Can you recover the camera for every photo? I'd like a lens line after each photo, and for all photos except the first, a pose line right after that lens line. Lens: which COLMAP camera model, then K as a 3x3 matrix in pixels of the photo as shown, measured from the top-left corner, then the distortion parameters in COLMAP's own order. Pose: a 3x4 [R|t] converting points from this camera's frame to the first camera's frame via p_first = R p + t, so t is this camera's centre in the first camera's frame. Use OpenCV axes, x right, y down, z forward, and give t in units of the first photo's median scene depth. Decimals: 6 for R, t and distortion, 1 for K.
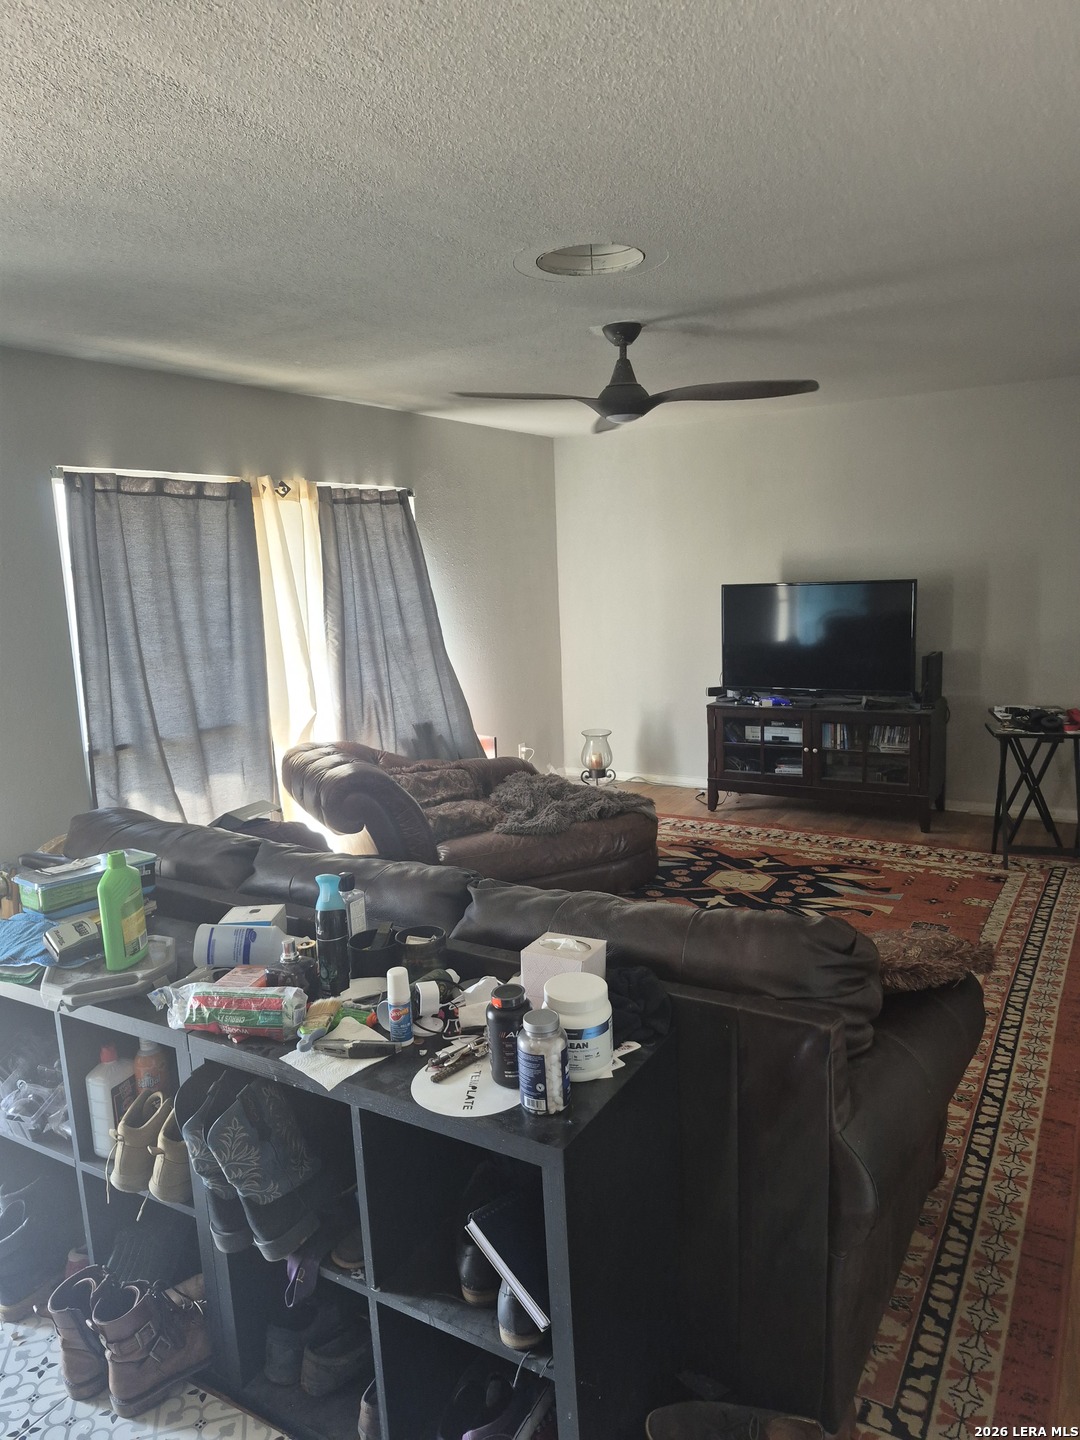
lens RADIAL K [[1004.2, 0, 540.0], [0, 1004.2, 720.0], [0, 0, 1]] dist [0.095562, -0.002617]
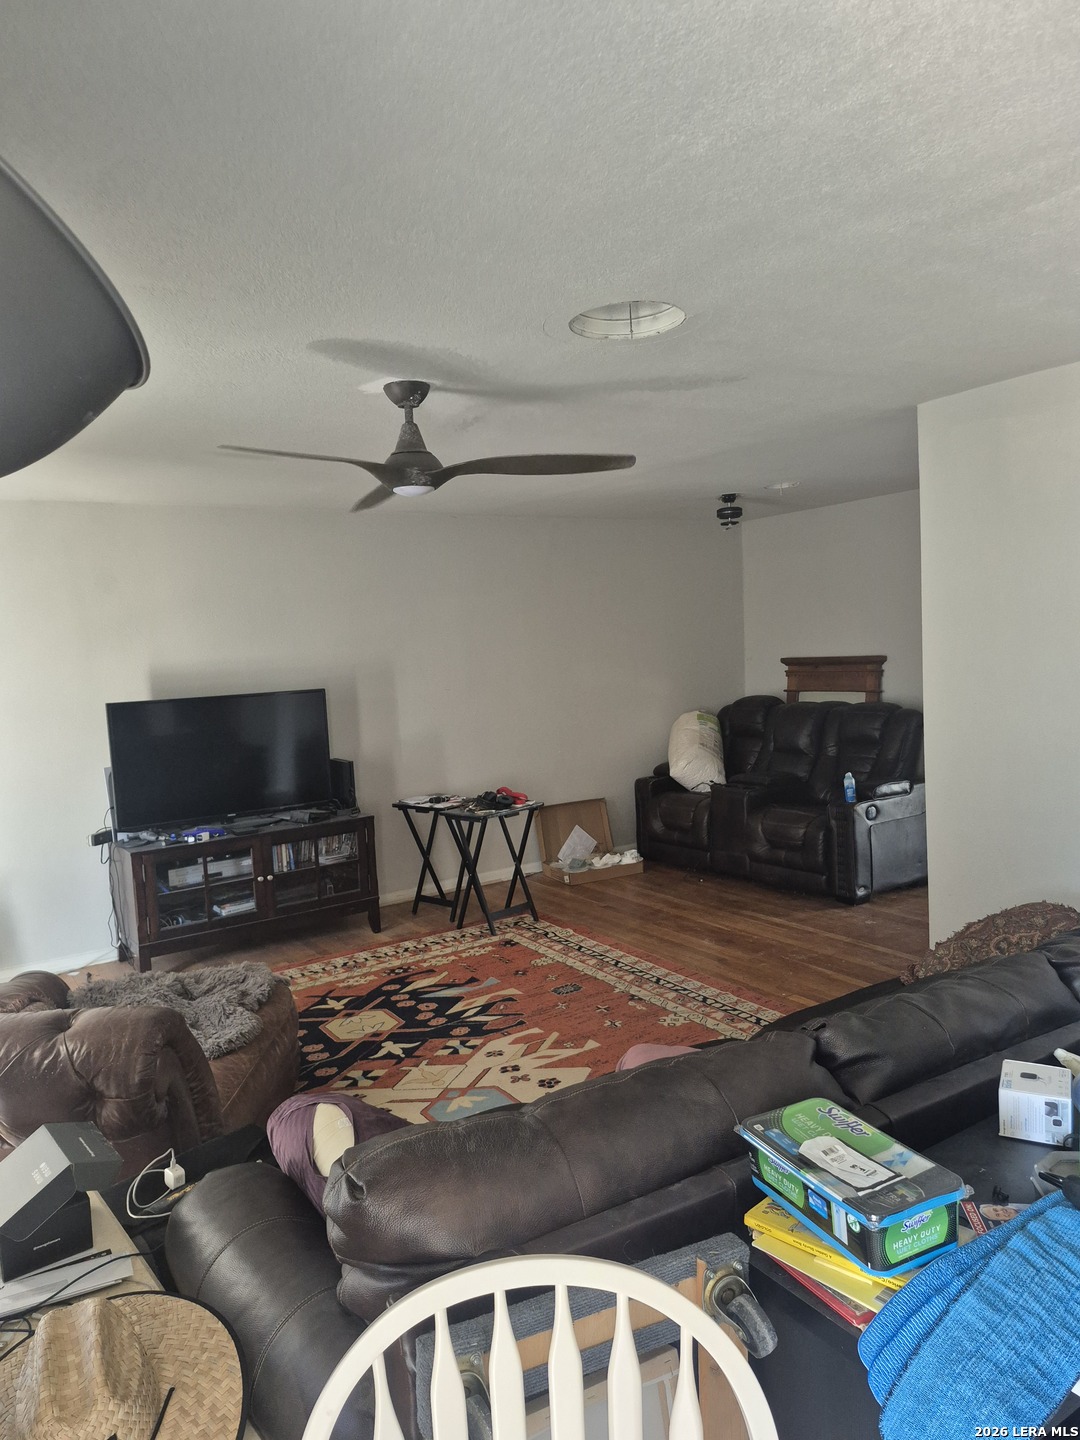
lens RADIAL K [[1004.2, 0, 540.0], [0, 1004.2, 720.0], [0, 0, 1]] dist [0.095562, -0.002617]
pose [[0.463591, -0.062471, 0.883845, -0.472871], [0.182861, 0.982783, -0.026450, -0.046209], [-0.866975, 0.173883, 0.467032, 0.400033]]
